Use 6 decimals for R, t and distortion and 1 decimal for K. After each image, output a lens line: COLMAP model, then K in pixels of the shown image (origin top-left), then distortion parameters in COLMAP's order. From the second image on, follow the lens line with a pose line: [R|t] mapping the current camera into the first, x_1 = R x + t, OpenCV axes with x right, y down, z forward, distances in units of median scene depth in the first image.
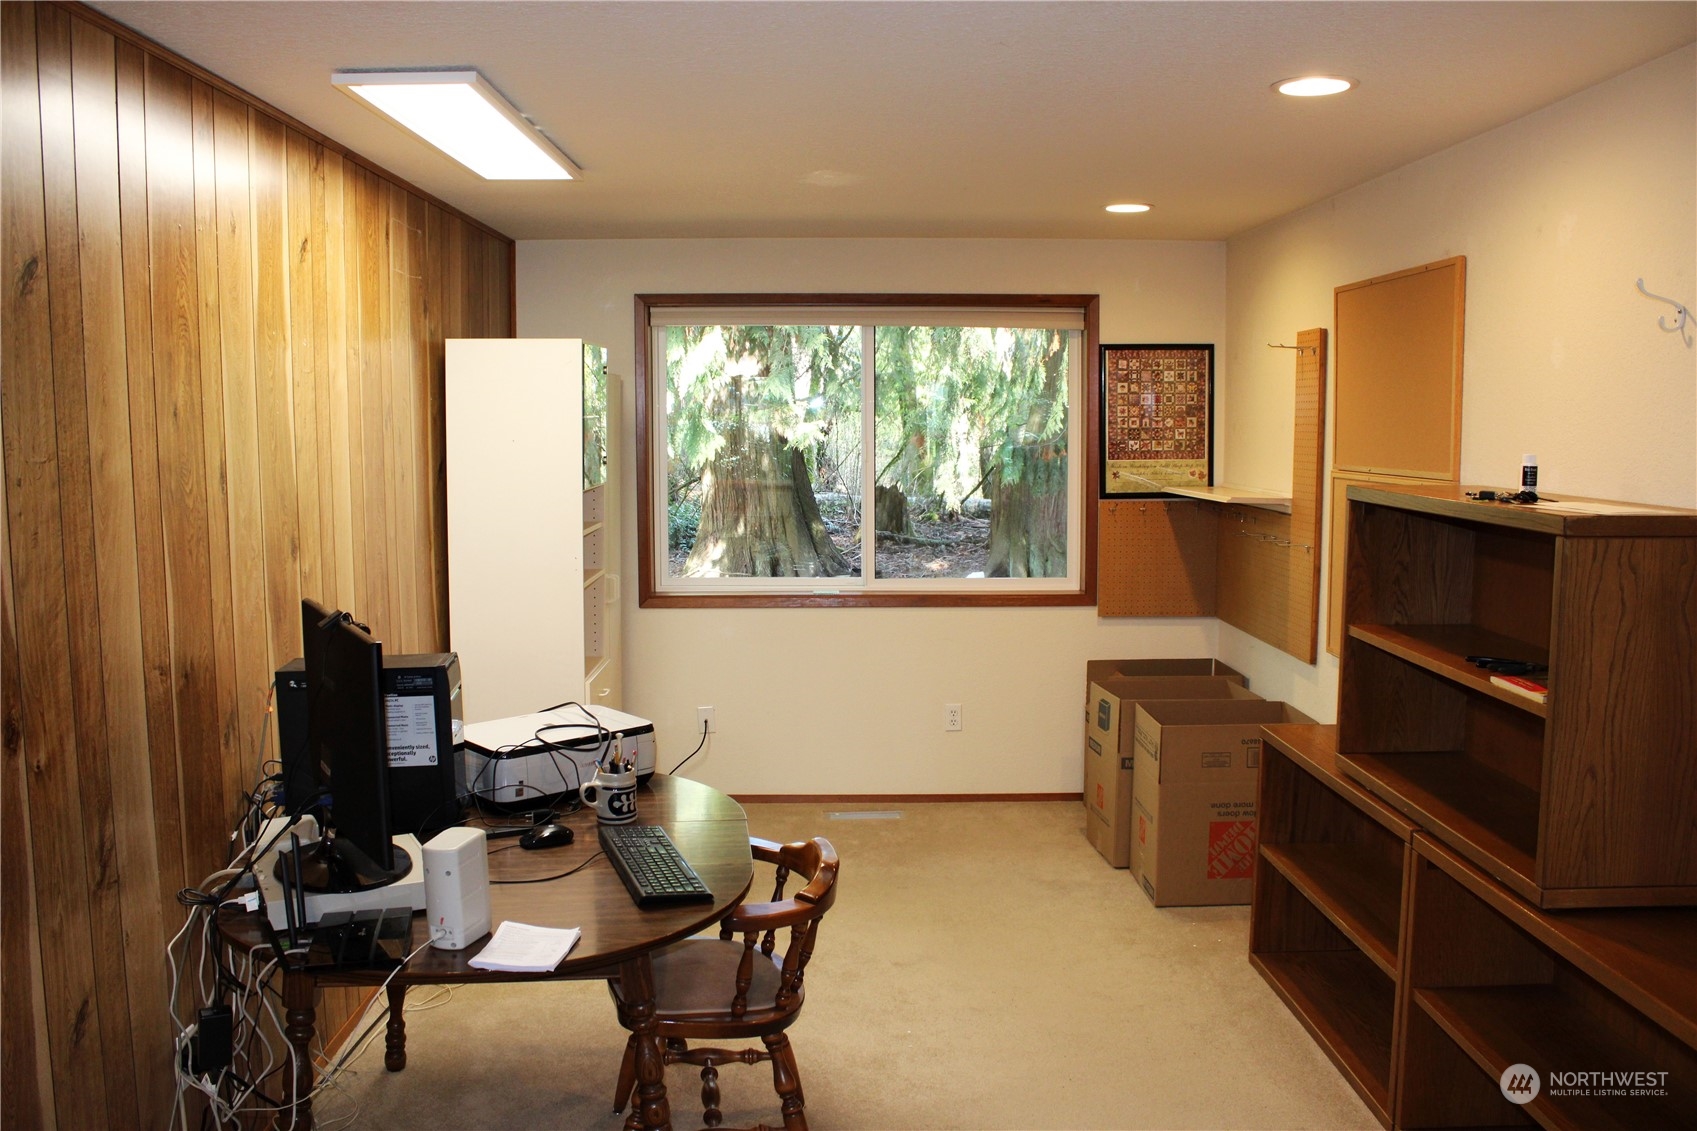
lens RADIAL K [[1424.7, 0, 849.6], [0, 1424.7, 564.6], [0, 0, 1]] dist [-0.150759, 0.122936]
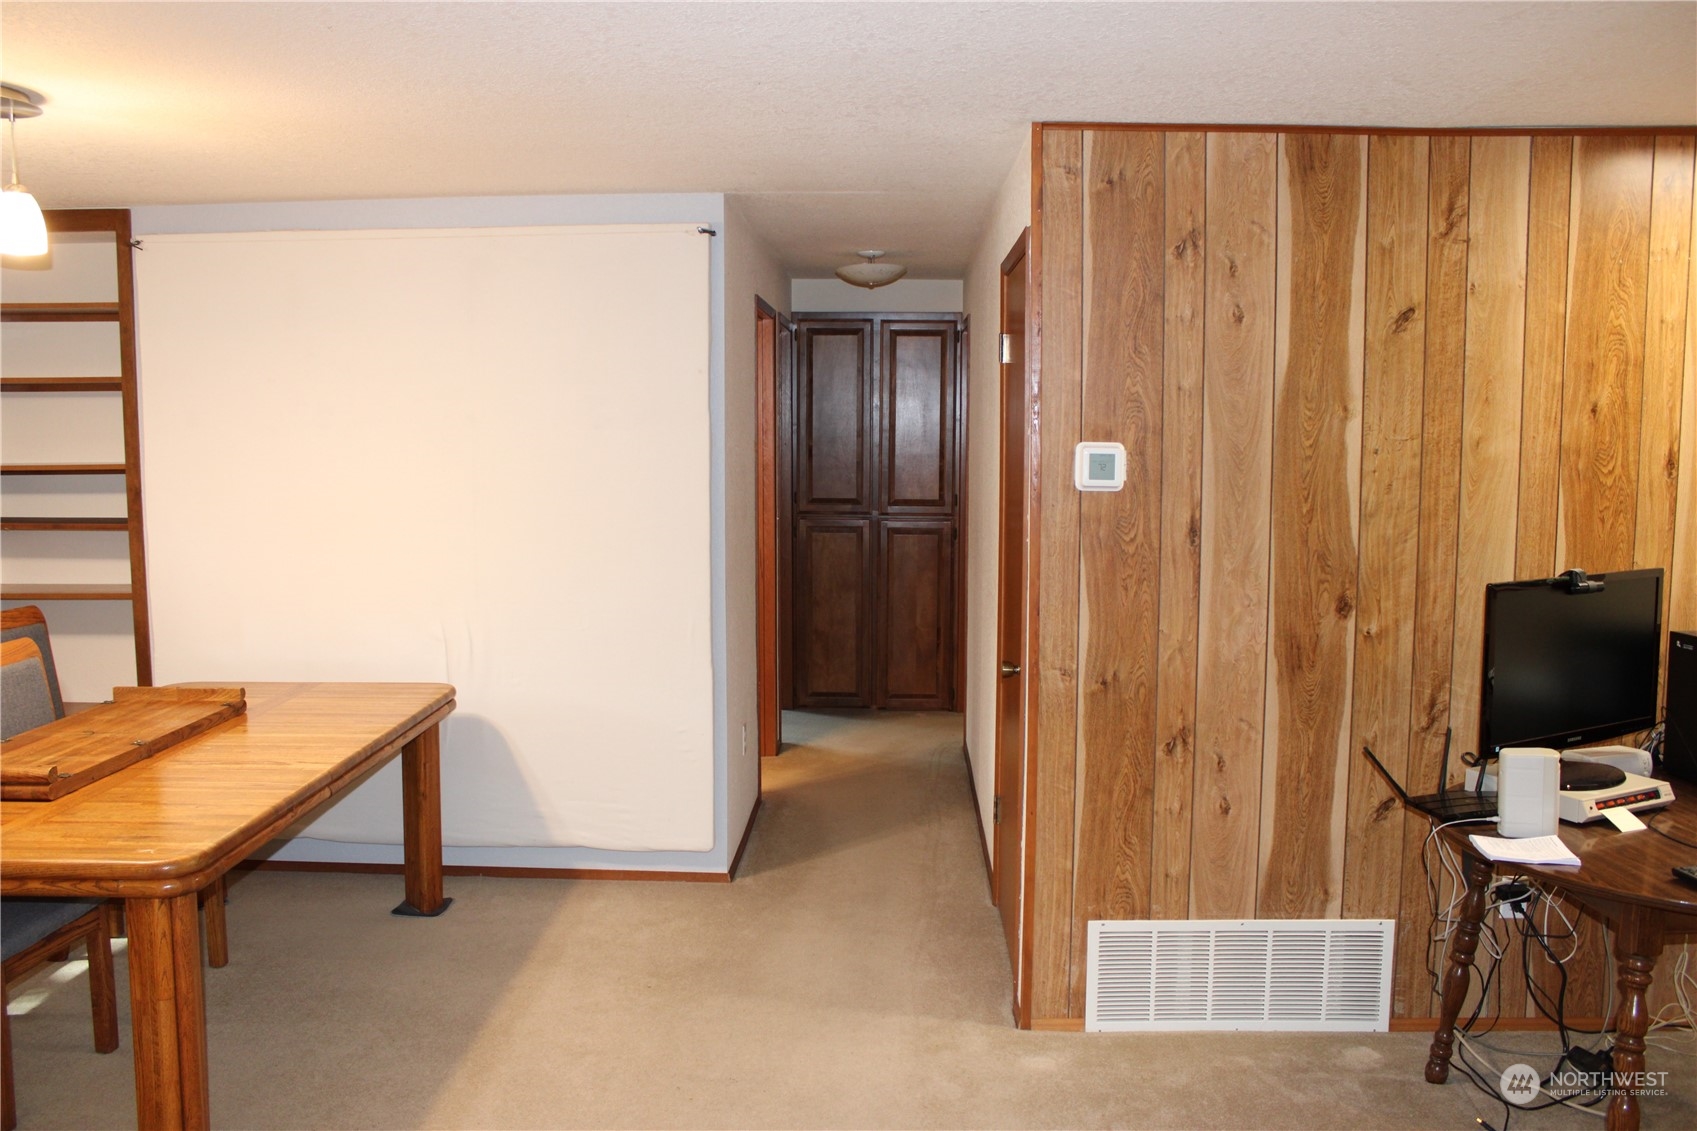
lens RADIAL K [[1424.7, 0, 844.8], [0, 1424.7, 564.2], [0, 0, 1]] dist [-0.150759, 0.122936]
pose [[-0.073162, 0.101066, -0.992186, 1.005276], [-0.105036, 0.988538, 0.108440, -0.039653], [0.991774, 0.112149, -0.061707, 0.479221]]
